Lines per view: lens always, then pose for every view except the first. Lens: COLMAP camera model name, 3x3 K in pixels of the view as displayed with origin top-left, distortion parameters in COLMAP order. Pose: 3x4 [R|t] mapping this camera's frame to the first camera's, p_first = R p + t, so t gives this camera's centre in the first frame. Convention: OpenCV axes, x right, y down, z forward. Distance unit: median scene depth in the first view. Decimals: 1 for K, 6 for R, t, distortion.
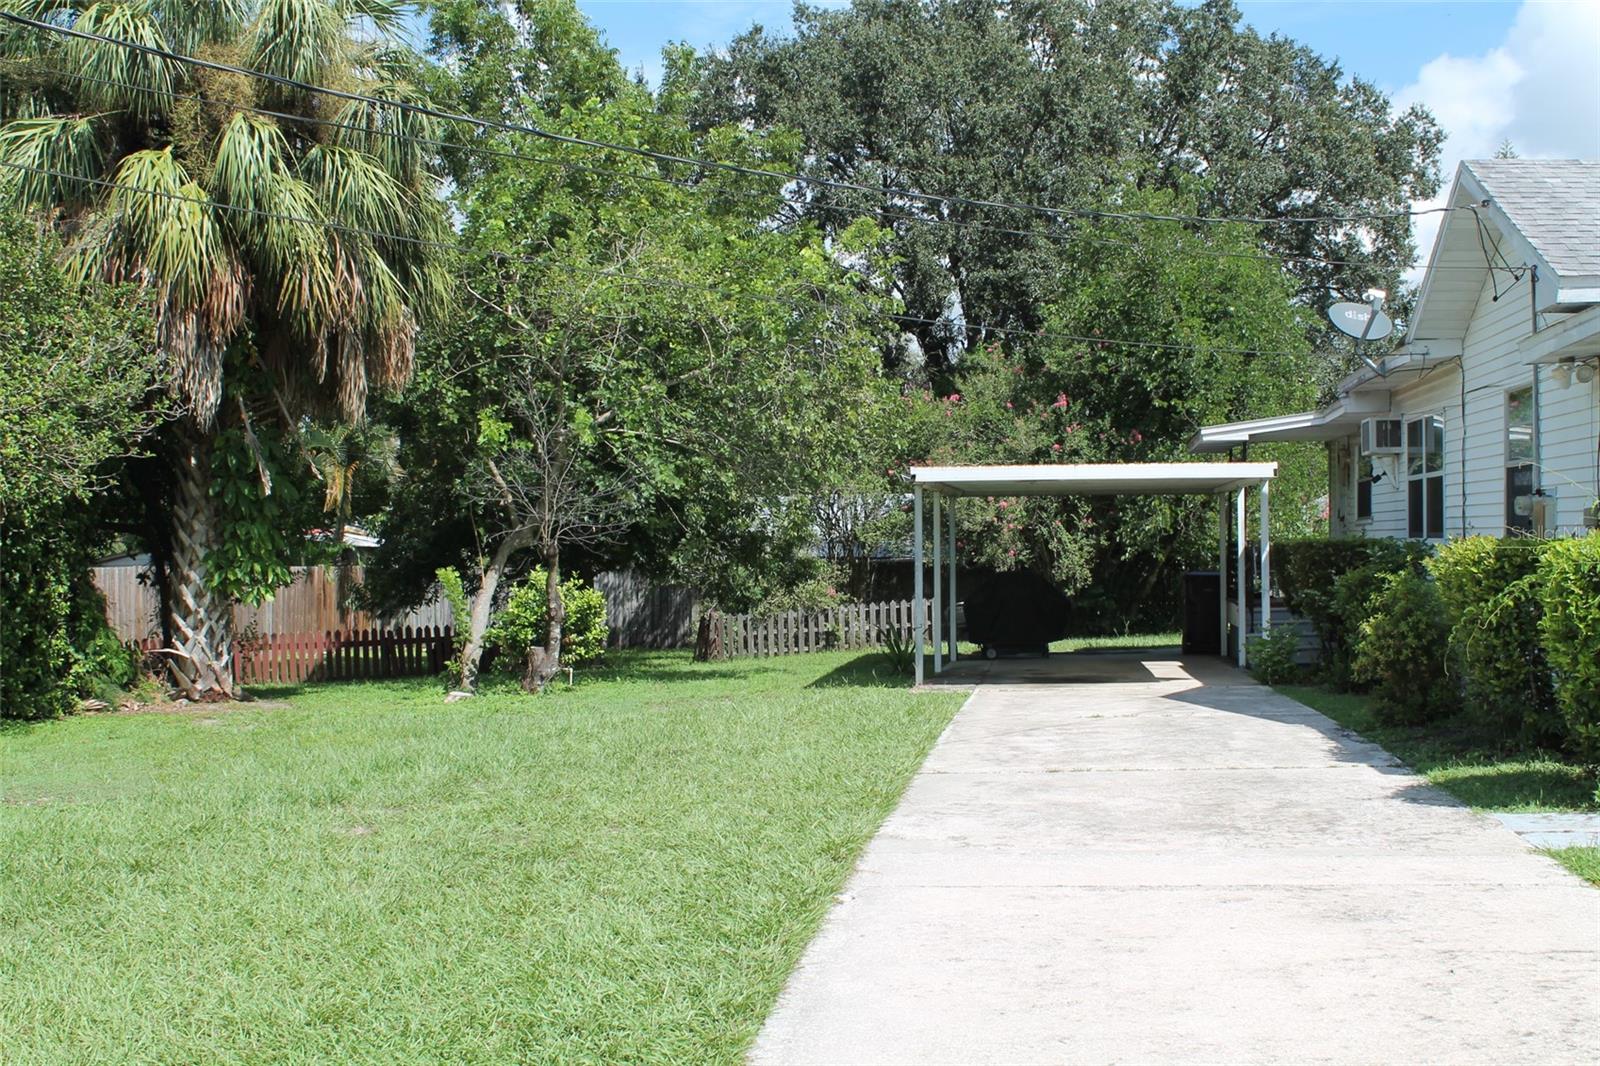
lens RADIAL K [[1816.9, 0, 795.2], [0, 1816.9, 534.7], [0, 0, 1]] dist [-0.110093, 0.000000]
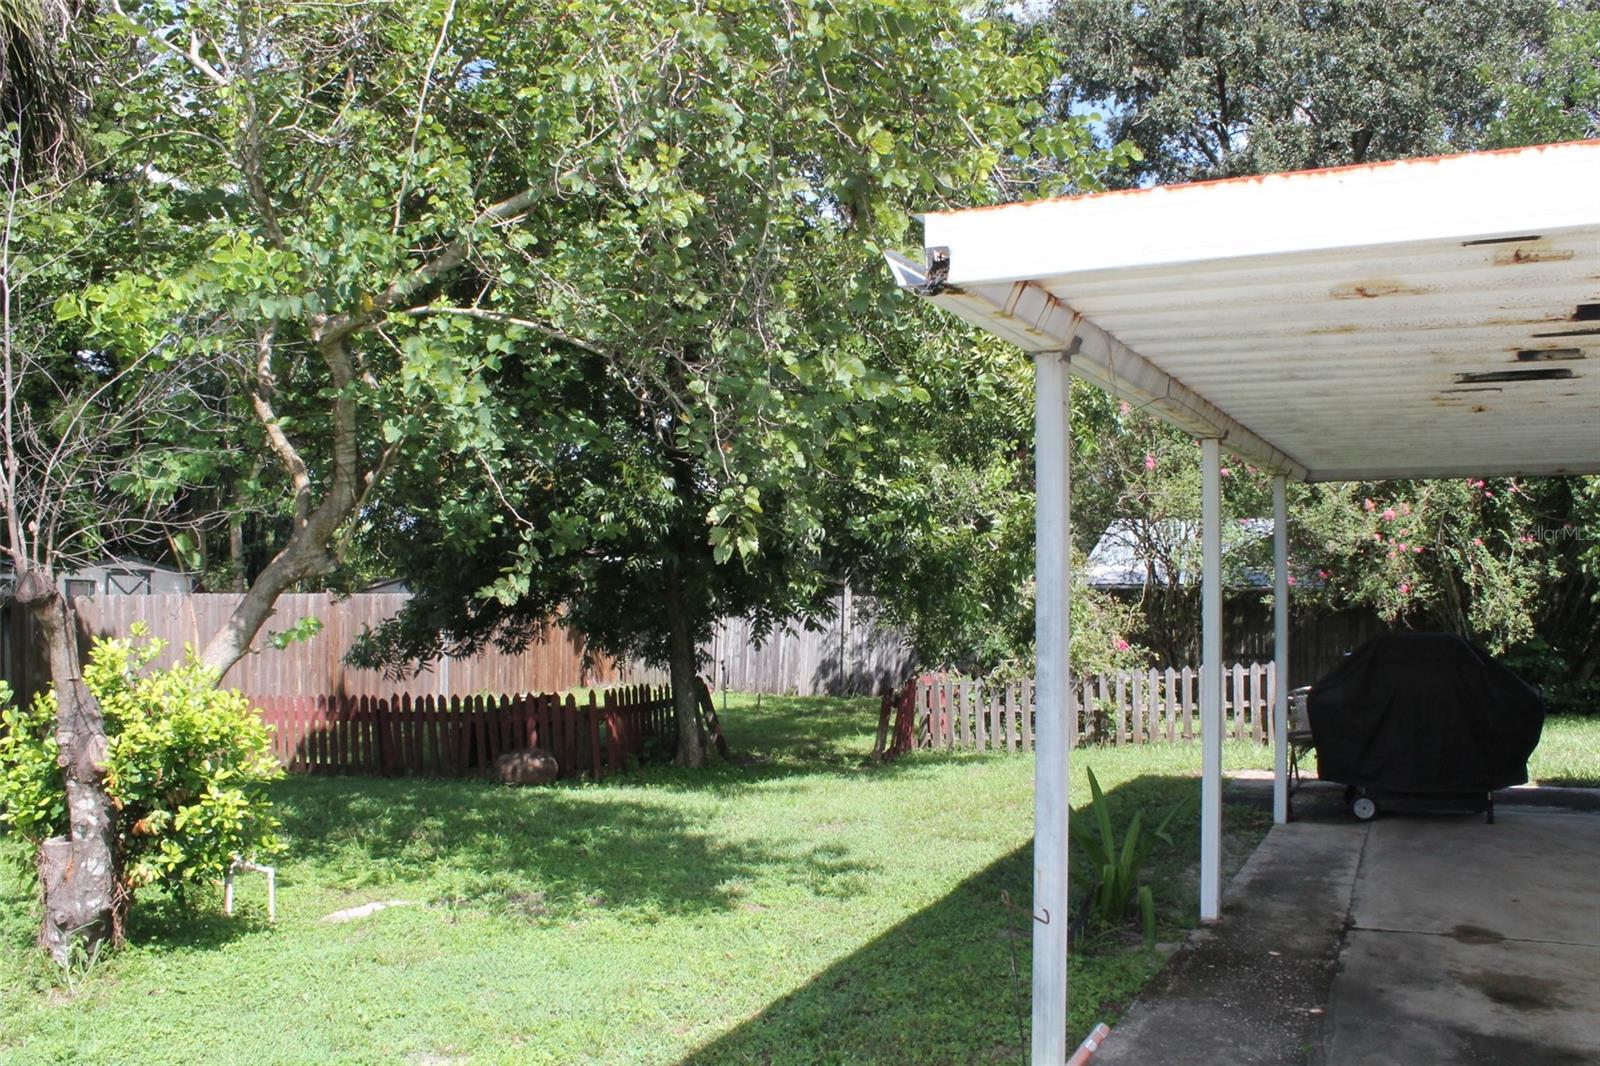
lens RADIAL K [[1342.2, 0, 796.8], [0, 1342.2, 542.7], [0, 0, 1]] dist [-0.155054, 0.118285]
pose [[0.952376, 0.001638, -0.304921, 0.058883], [-0.005817, 0.999901, -0.012796, 0.001029], [0.304870, 0.013960, 0.952292, 0.524239]]
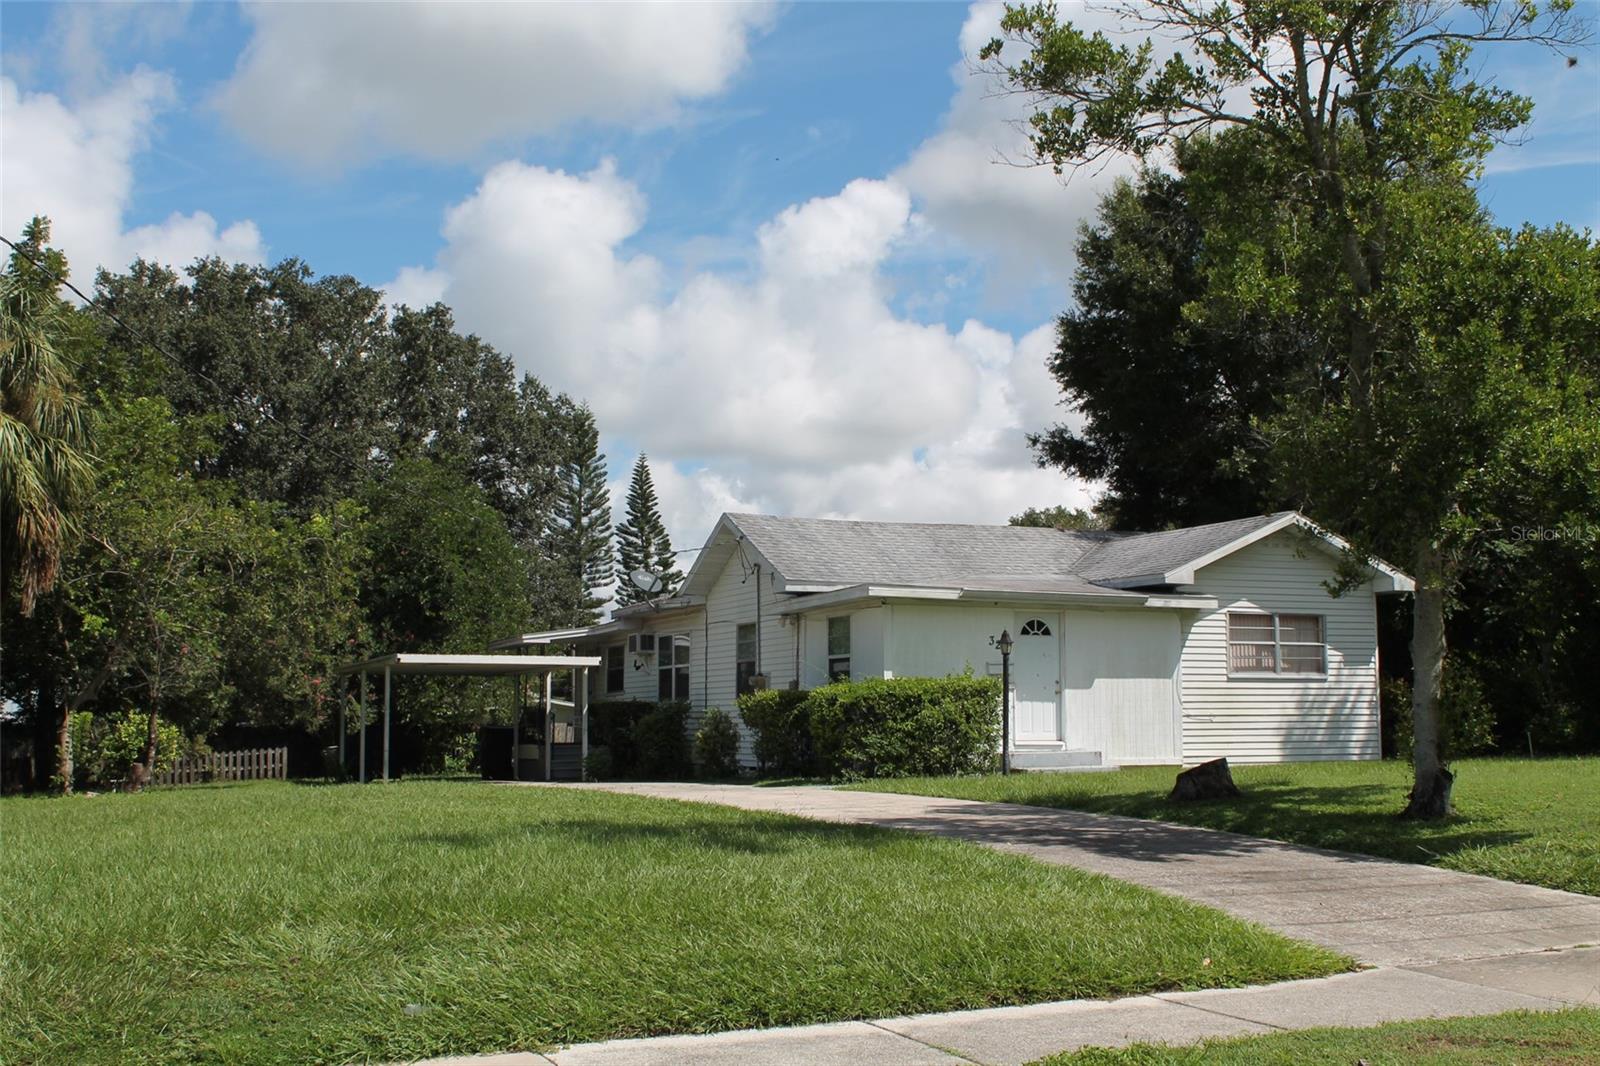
lens RADIAL K [[1841.1, 0, 794.4], [0, 1841.1, 536.1], [0, 0, 1]] dist [-0.070206, 0.000000]
pose [[0.859931, 0.060552, 0.506806, -0.306643], [-0.006630, 0.994179, -0.107533, 0.021921], [-0.510367, 0.089111, 0.855327, -0.416219]]
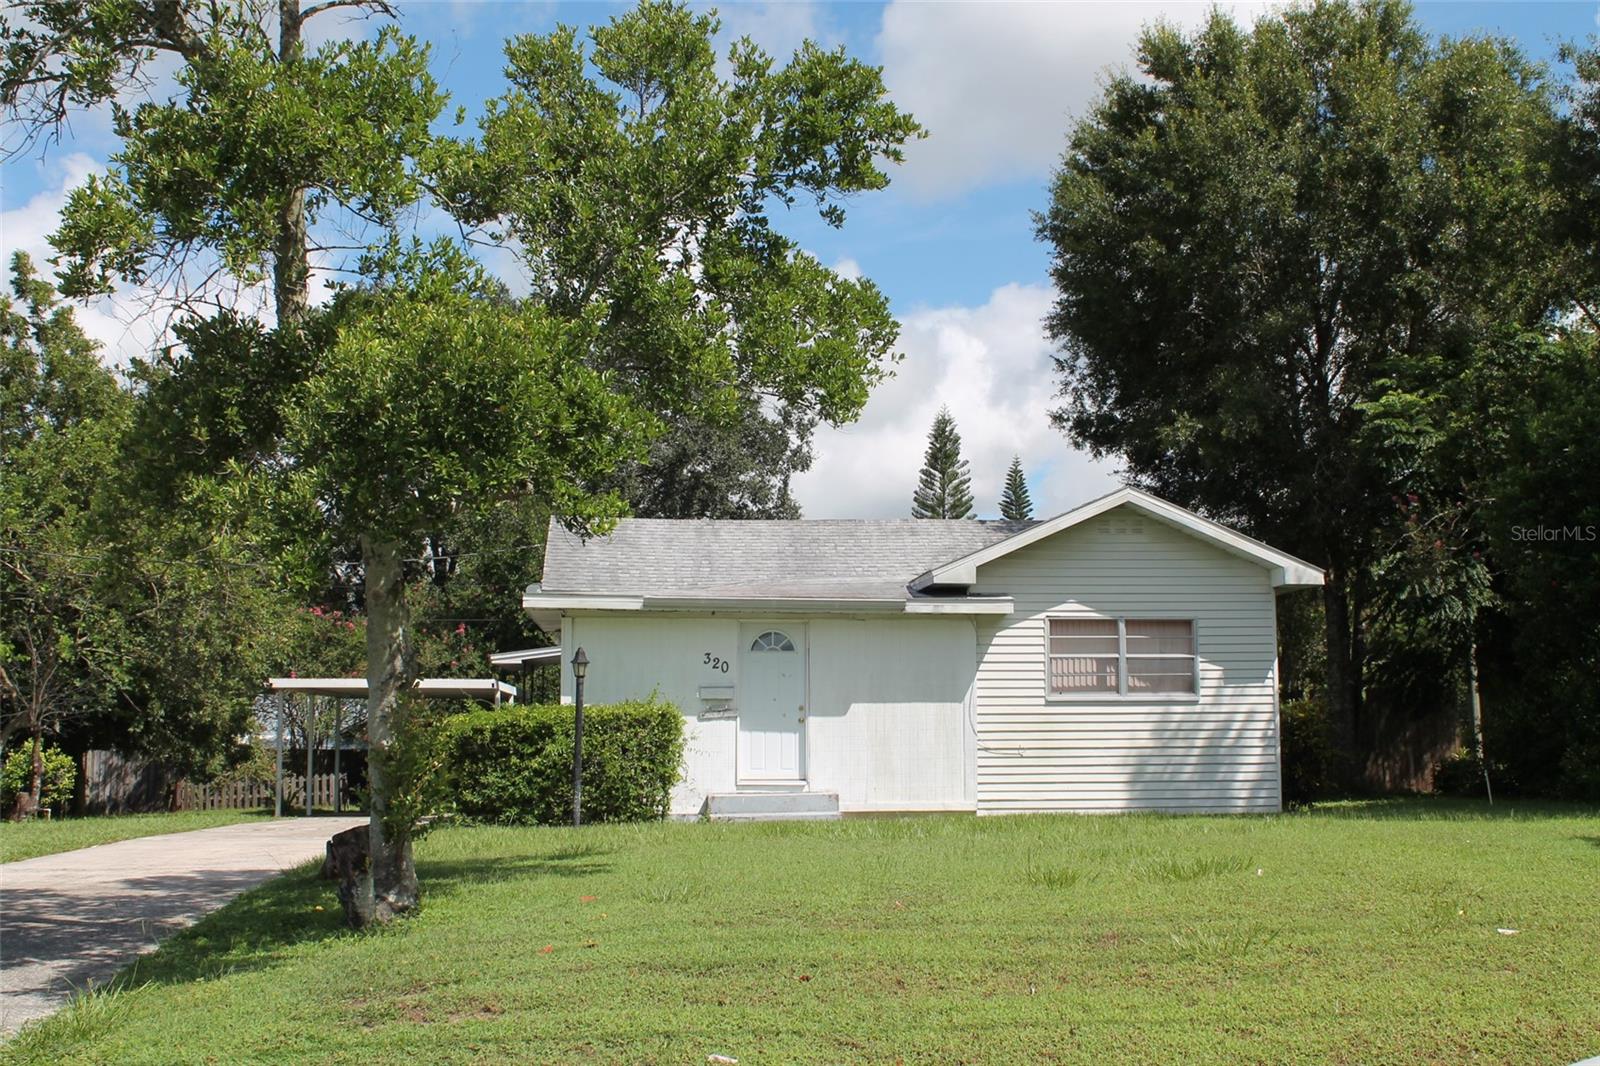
lens RADIAL K [[1841.1, 0, 805.8], [0, 1841.1, 538.3], [0, 0, 1]] dist [-0.070206, 0.000000]
pose [[0.974768, 0.031418, 0.220999, 0.101965], [-0.006993, 0.993858, -0.110444, 0.009251], [-0.223112, 0.106111, 0.969000, -0.426307]]
